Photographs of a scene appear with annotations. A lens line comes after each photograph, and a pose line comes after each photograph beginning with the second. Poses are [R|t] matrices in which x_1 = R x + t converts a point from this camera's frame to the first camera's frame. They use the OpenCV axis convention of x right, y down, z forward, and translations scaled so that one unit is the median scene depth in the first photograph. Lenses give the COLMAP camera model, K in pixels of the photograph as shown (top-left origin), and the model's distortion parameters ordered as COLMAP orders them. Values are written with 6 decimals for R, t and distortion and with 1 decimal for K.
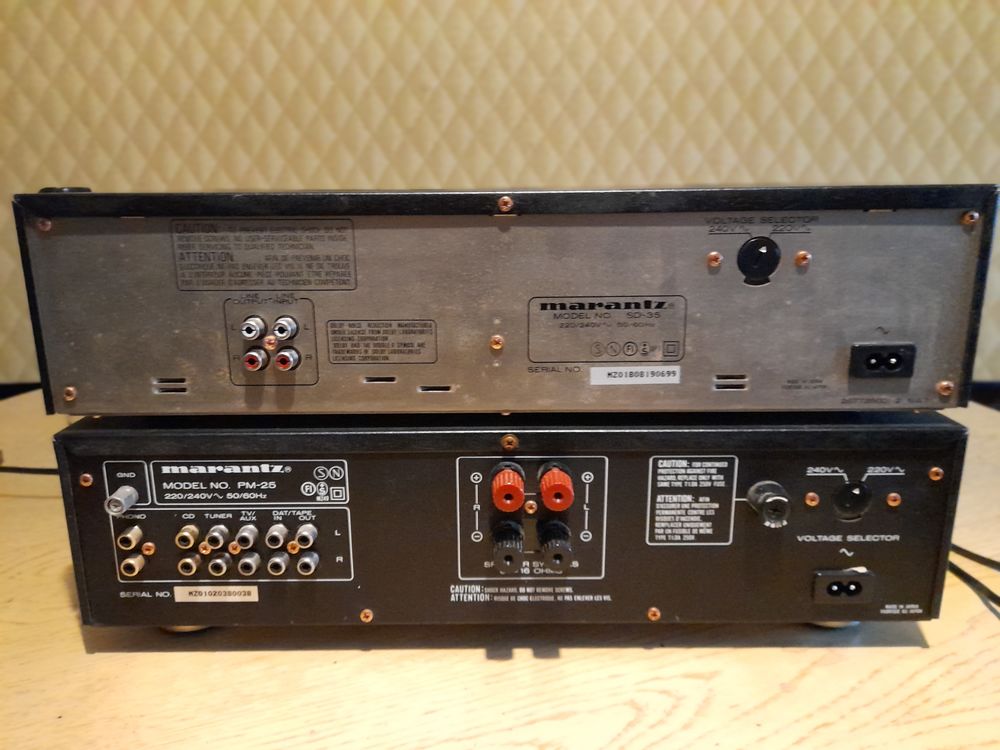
lens RADIAL K [[738.5, 0, 500.0], [0, 738.5, 375.0], [0, 0, 1]] dist [0.045764, -0.062447]
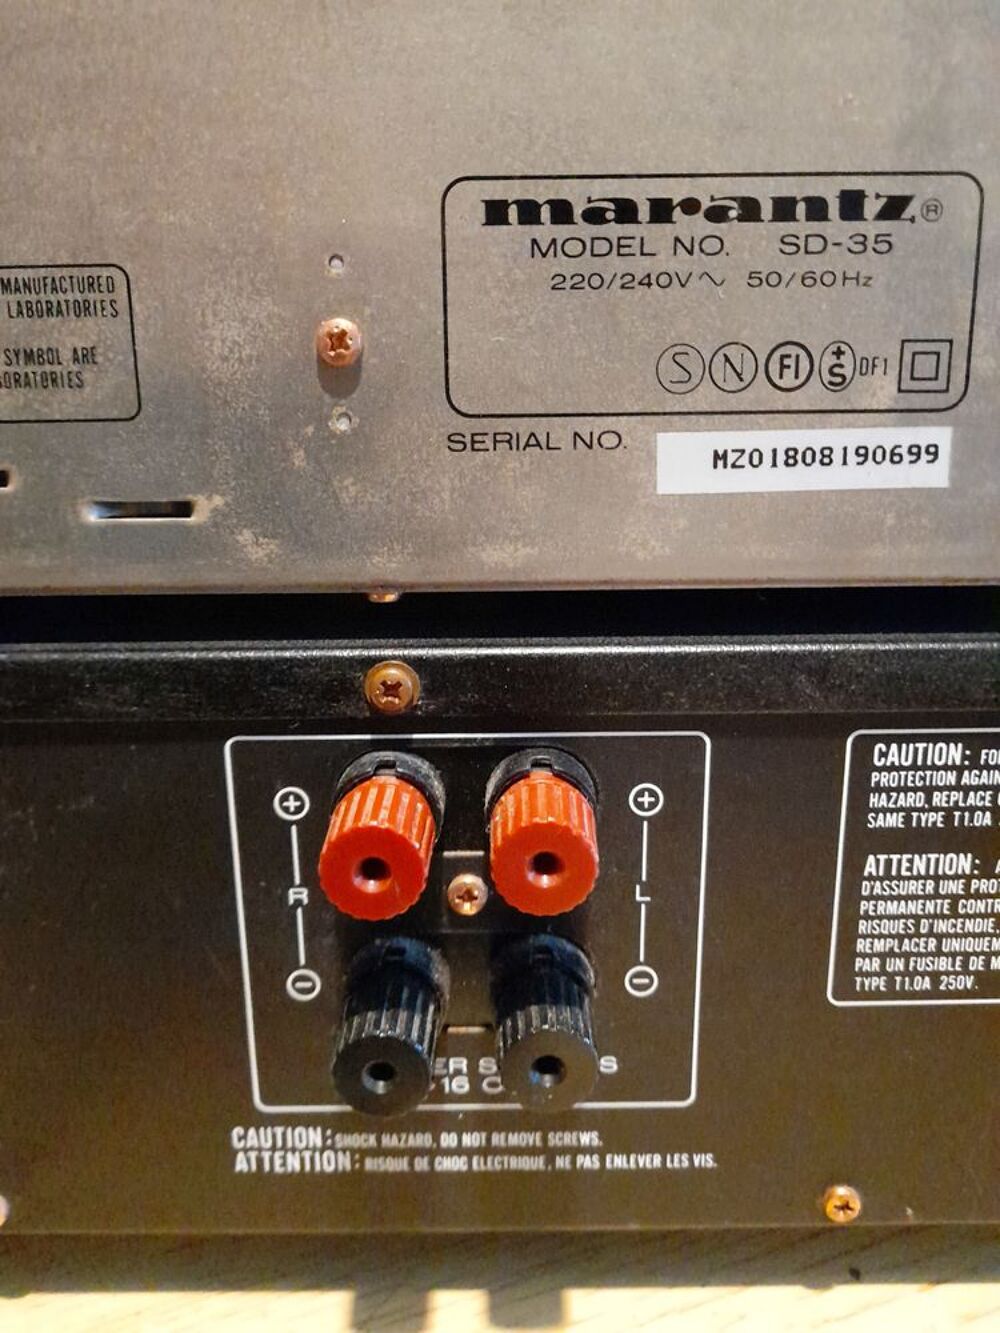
lens RADIAL K [[978.7, 0, 500.0], [0, 978.7, 666.5], [0, 0, 1]] dist [-0.002242, -0.008175]
pose [[0.999963, -0.005977, -0.006130, 0.059158], [0.005963, 0.999980, -0.002158, 0.082230], [0.006143, 0.002121, 0.999979, 0.584452]]
